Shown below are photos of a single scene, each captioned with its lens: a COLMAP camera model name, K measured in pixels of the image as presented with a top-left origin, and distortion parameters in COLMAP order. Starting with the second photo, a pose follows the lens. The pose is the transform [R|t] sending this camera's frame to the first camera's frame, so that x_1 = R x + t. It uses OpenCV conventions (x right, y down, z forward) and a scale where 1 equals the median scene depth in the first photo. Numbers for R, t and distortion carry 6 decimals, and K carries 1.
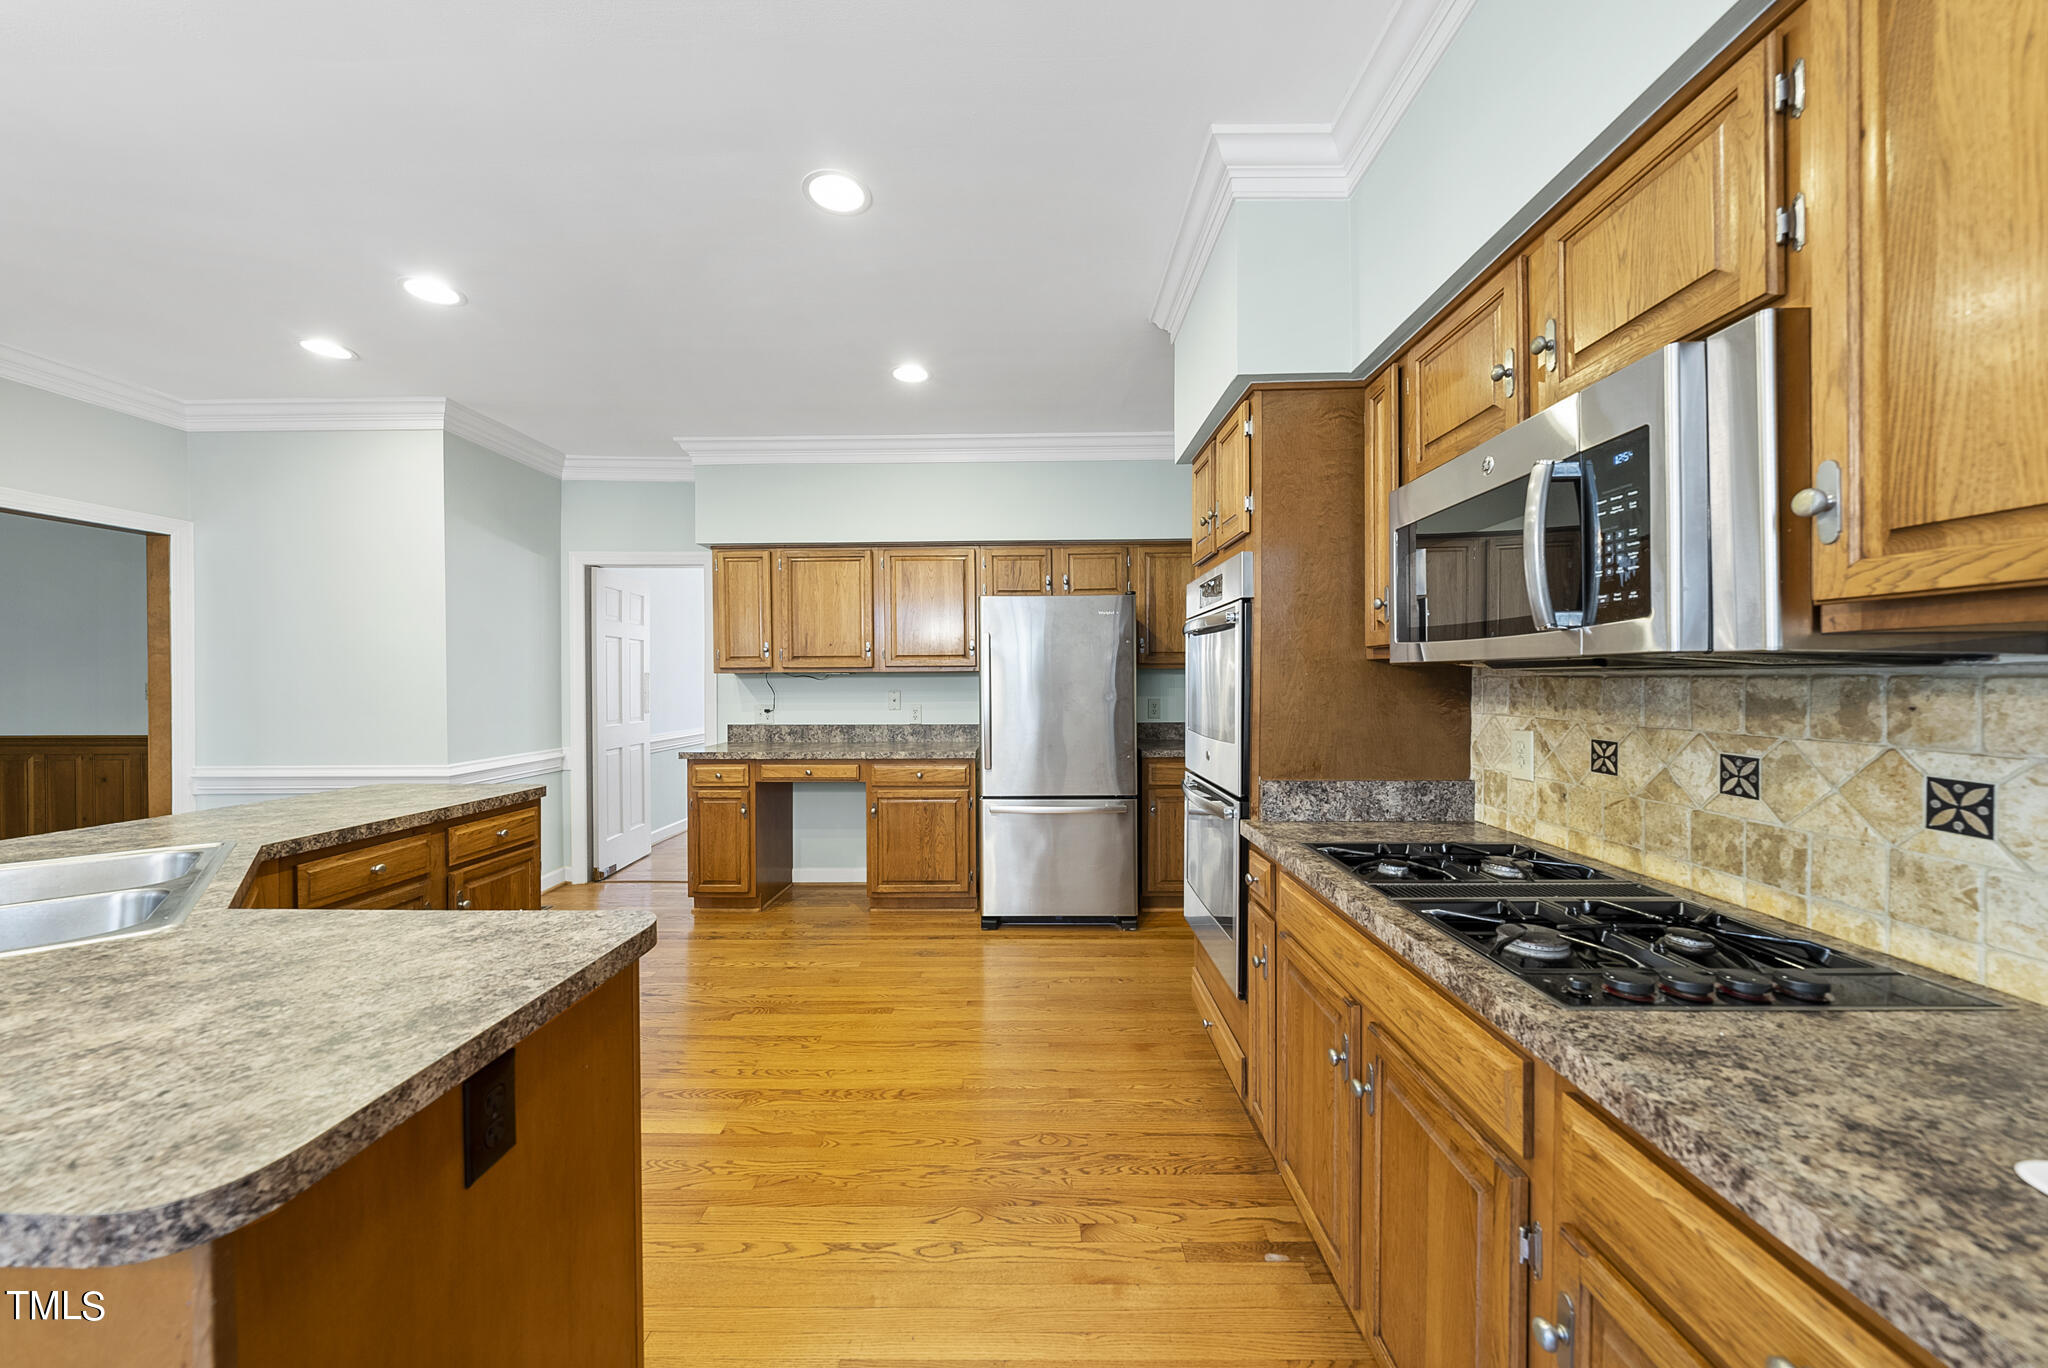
lens RADIAL K [[709.1, 0, 1019.3], [0, 709.1, 681.6], [0, 0, 1]] dist [-0.003357, -0.000108]
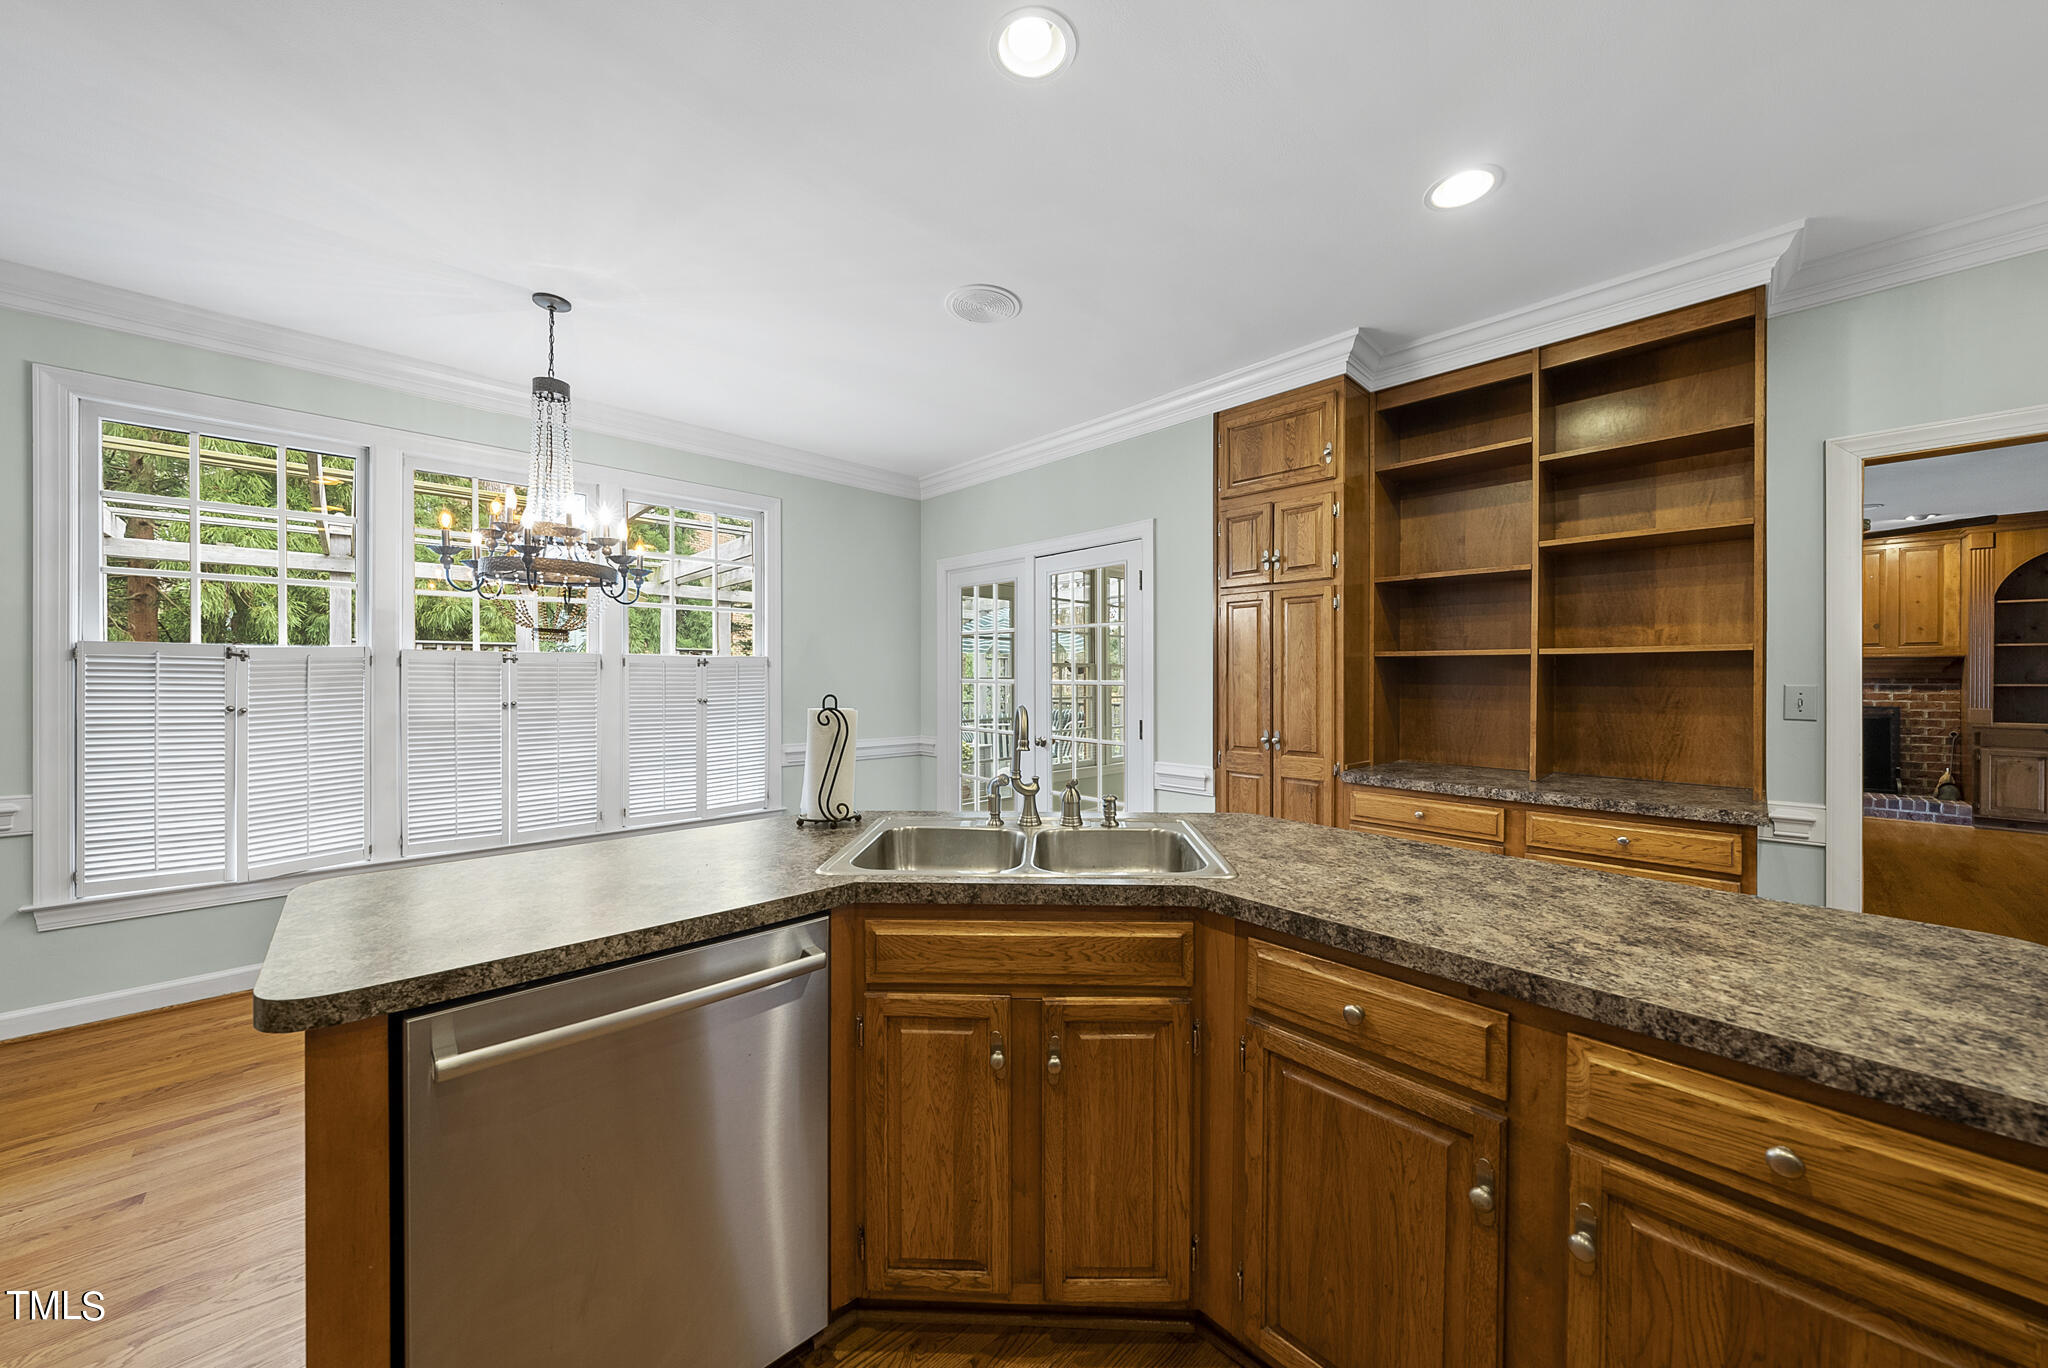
lens RADIAL K [[709.1, 0, 1028.6], [0, 709.1, 678.9], [0, 0, 1]] dist [-0.003357, -0.000108]
pose [[-0.709357, 0.003236, -0.704842, -0.166166], [-0.003672, 0.999959, 0.008287, -0.001980], [0.704839, 0.008466, -0.709316, 0.614409]]
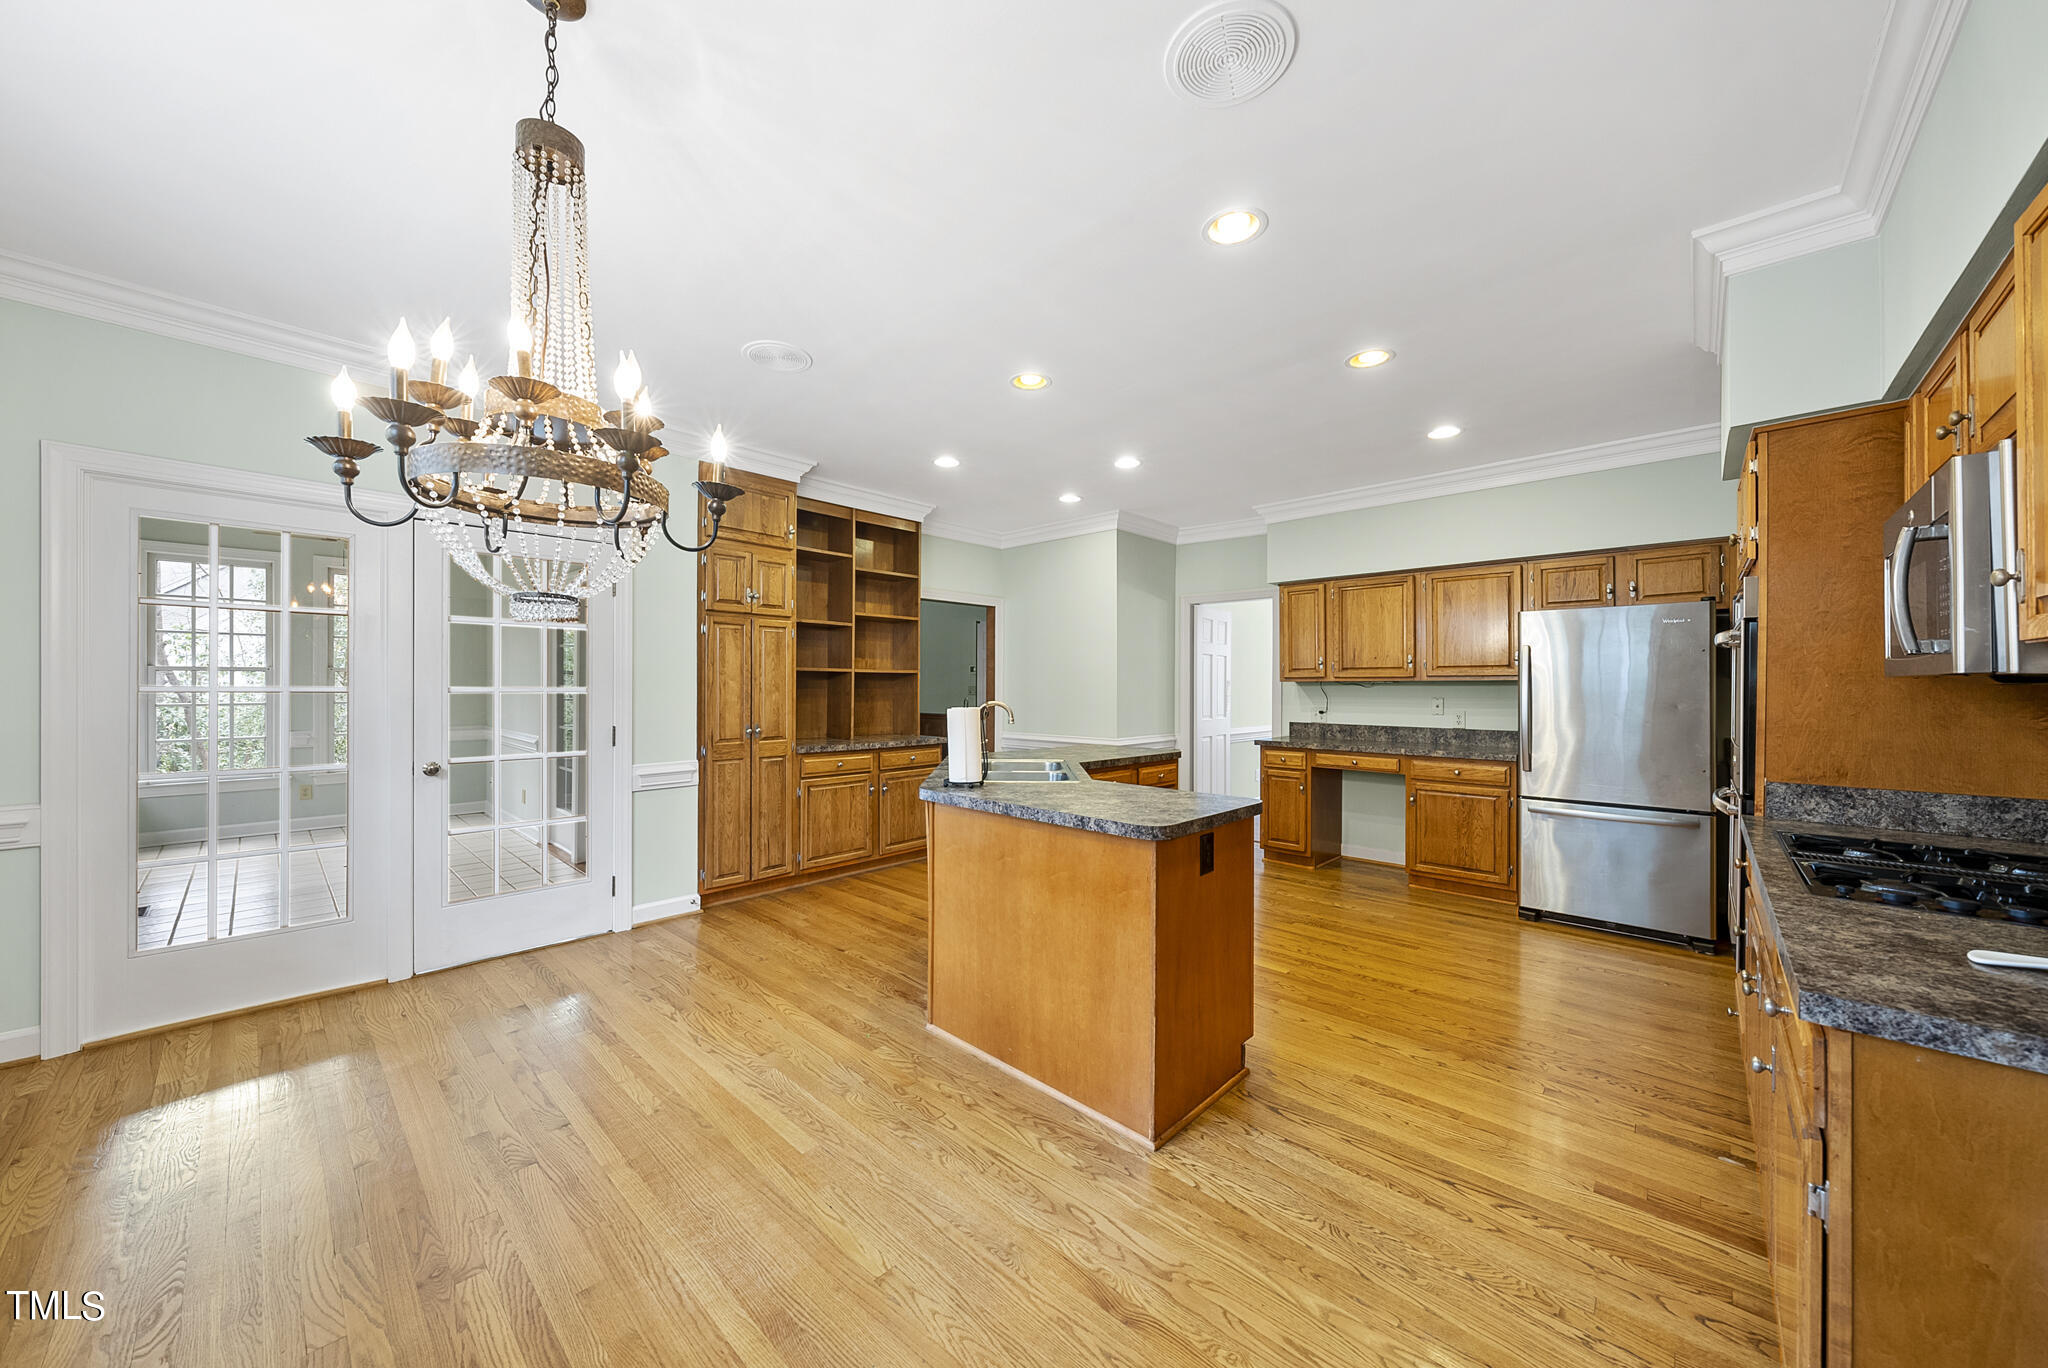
lens RADIAL K [[709.1, 0, 1037.8], [0, 709.1, 682.5], [0, 0, 1]] dist [-0.003357, -0.000108]
pose [[0.747556, 0.004285, -0.664185, 0.113042], [-0.009619, 0.999944, -0.004375, -0.000075], [0.664129, 0.009659, 0.747556, -0.299935]]
